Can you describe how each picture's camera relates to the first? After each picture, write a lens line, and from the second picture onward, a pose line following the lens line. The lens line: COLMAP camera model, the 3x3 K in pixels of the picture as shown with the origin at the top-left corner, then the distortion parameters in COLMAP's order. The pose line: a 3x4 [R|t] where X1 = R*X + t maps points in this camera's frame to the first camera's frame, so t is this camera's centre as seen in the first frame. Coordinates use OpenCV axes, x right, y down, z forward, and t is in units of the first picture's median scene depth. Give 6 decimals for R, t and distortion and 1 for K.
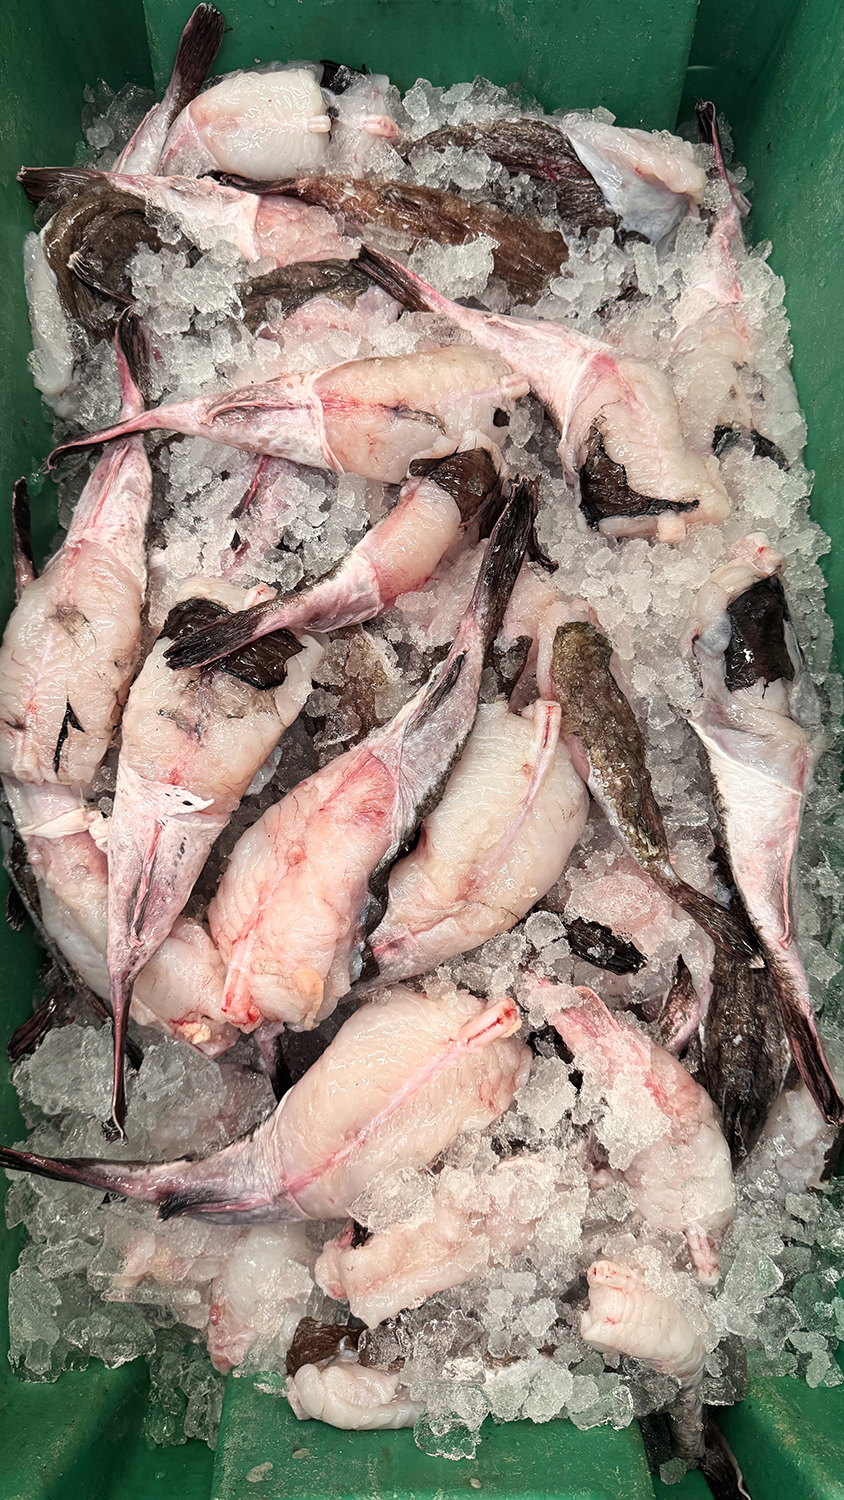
lens RADIAL K [[1056.4, 0, 422.0], [0, 1056.4, 750.0], [0, 0, 1]] dist [0.097575, -0.164240]
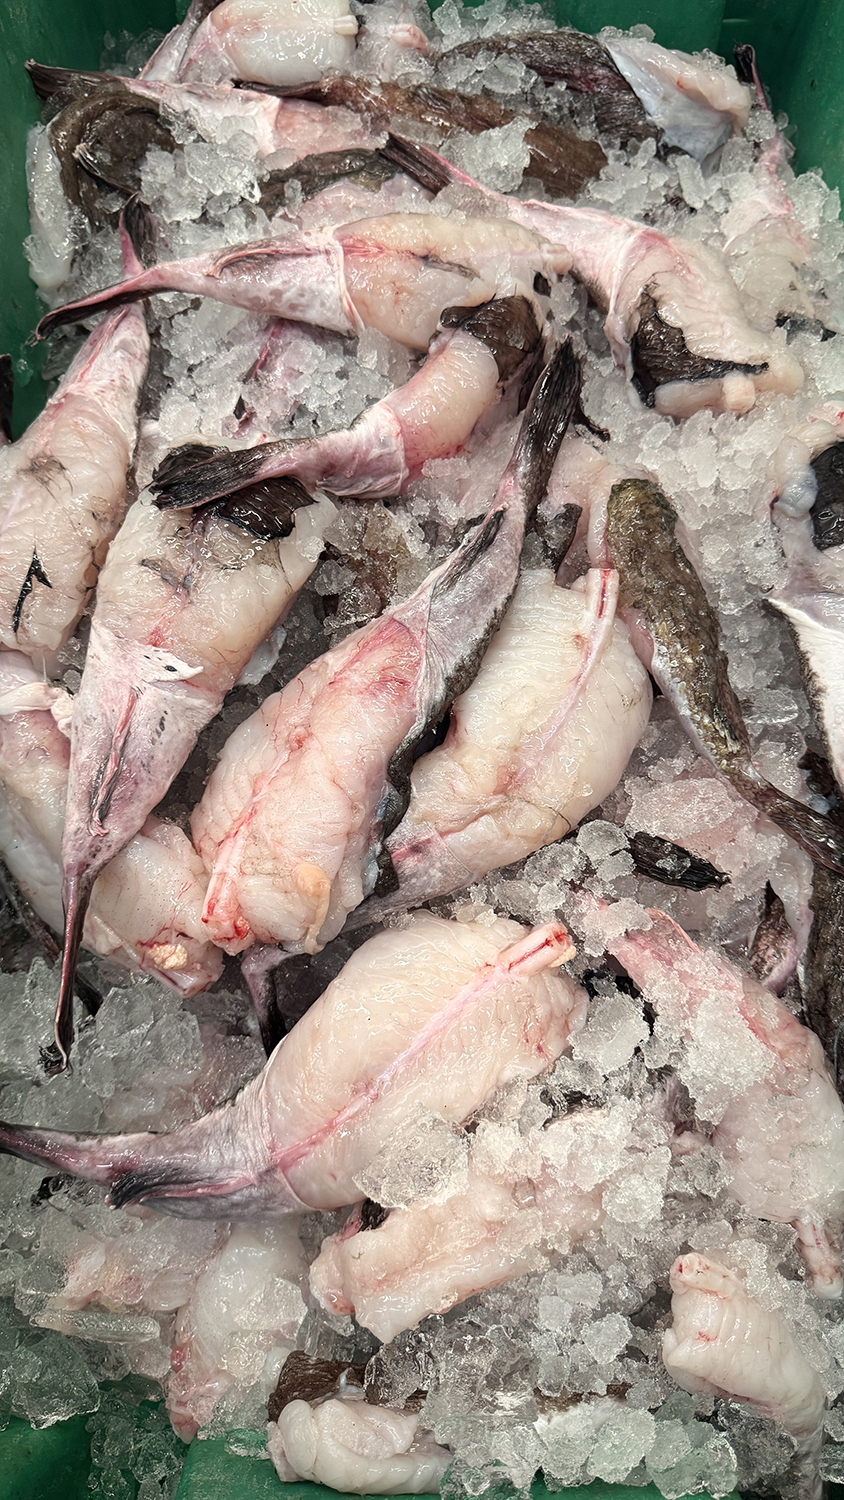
lens RADIAL K [[1063.2, 0, 422.0], [0, 1063.2, 750.0], [0, 0, 1]] dist [0.058718, -0.088247]
pose [[0.999927, 0.008762, -0.008330, -0.016323], [-0.009977, 0.987199, -0.159181, 0.230931], [0.006829, 0.159253, 0.987214, 0.181058]]
